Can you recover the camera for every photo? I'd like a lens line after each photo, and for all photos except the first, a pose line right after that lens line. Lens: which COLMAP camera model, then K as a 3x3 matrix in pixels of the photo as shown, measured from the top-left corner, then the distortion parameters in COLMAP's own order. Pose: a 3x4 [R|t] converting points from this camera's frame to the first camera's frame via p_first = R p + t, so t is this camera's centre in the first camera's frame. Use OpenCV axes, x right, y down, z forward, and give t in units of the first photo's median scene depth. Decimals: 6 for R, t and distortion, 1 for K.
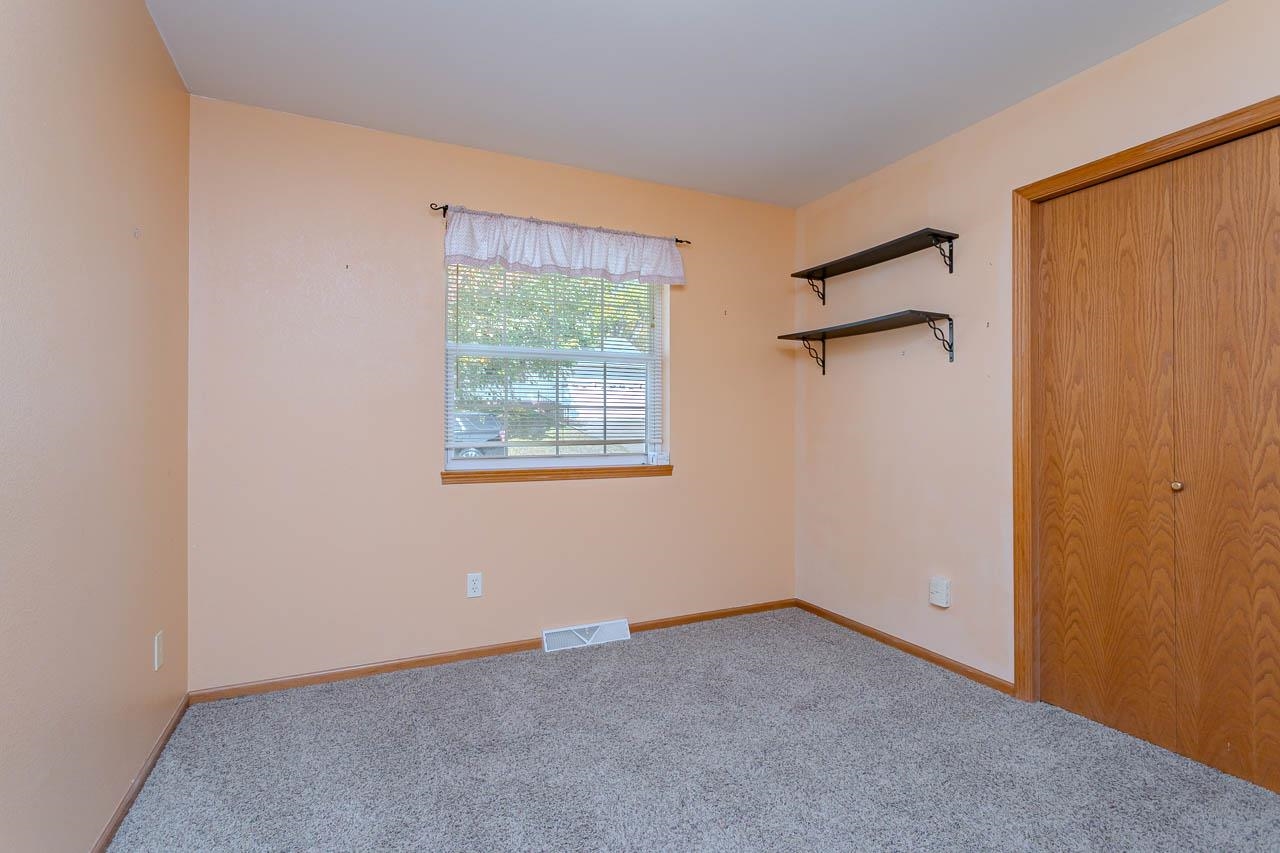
lens RADIAL K [[594.6, 0, 639.9], [0, 594.6, 423.6], [0, 0, 1]] dist [-0.001758, -0.000003]
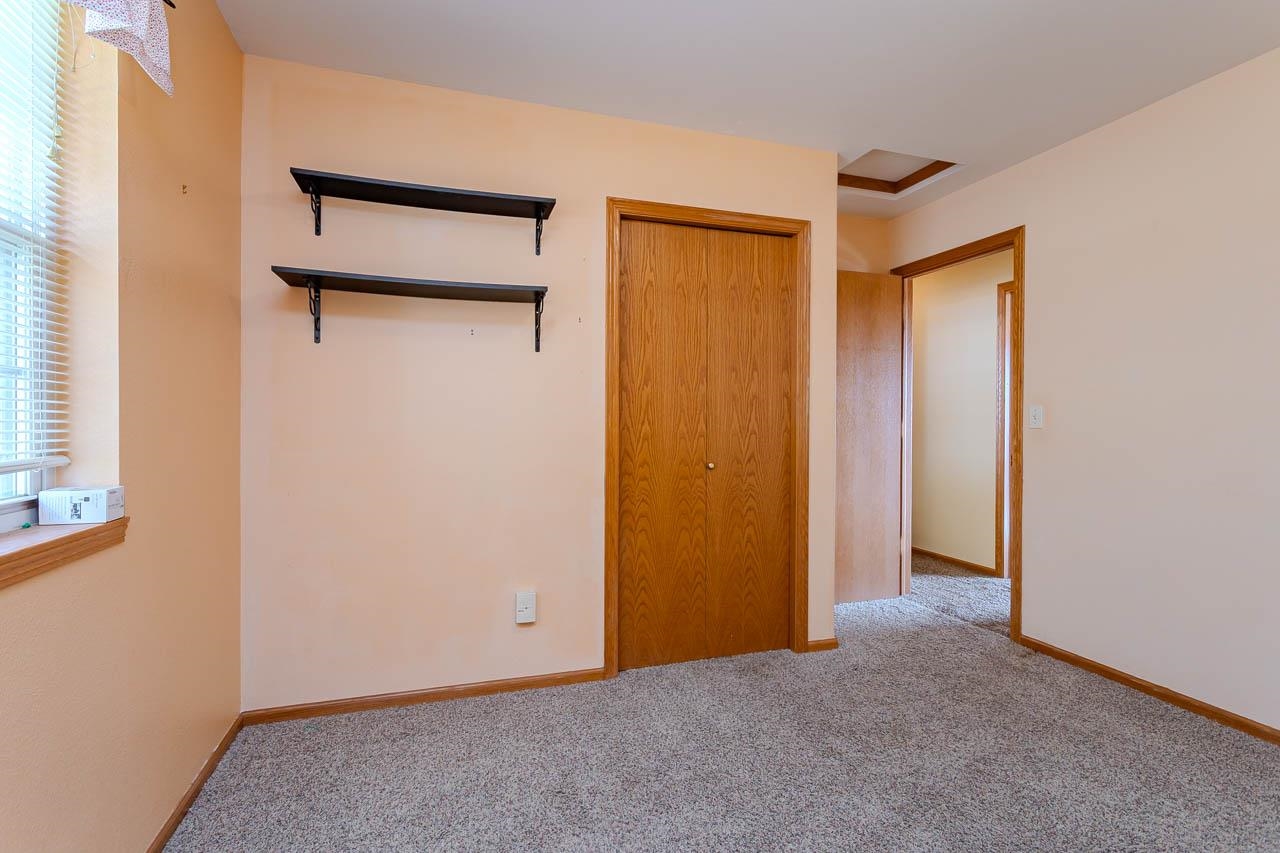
lens RADIAL K [[594.6, 0, 639.9], [0, 594.6, 423.6], [0, 0, 1]] dist [-0.001758, -0.000003]
pose [[0.143088, -0.002087, 0.989708, -0.427892], [-0.005633, 0.999980, 0.002924, 0.003801], [-0.989694, -0.005994, 0.143073, 0.843701]]
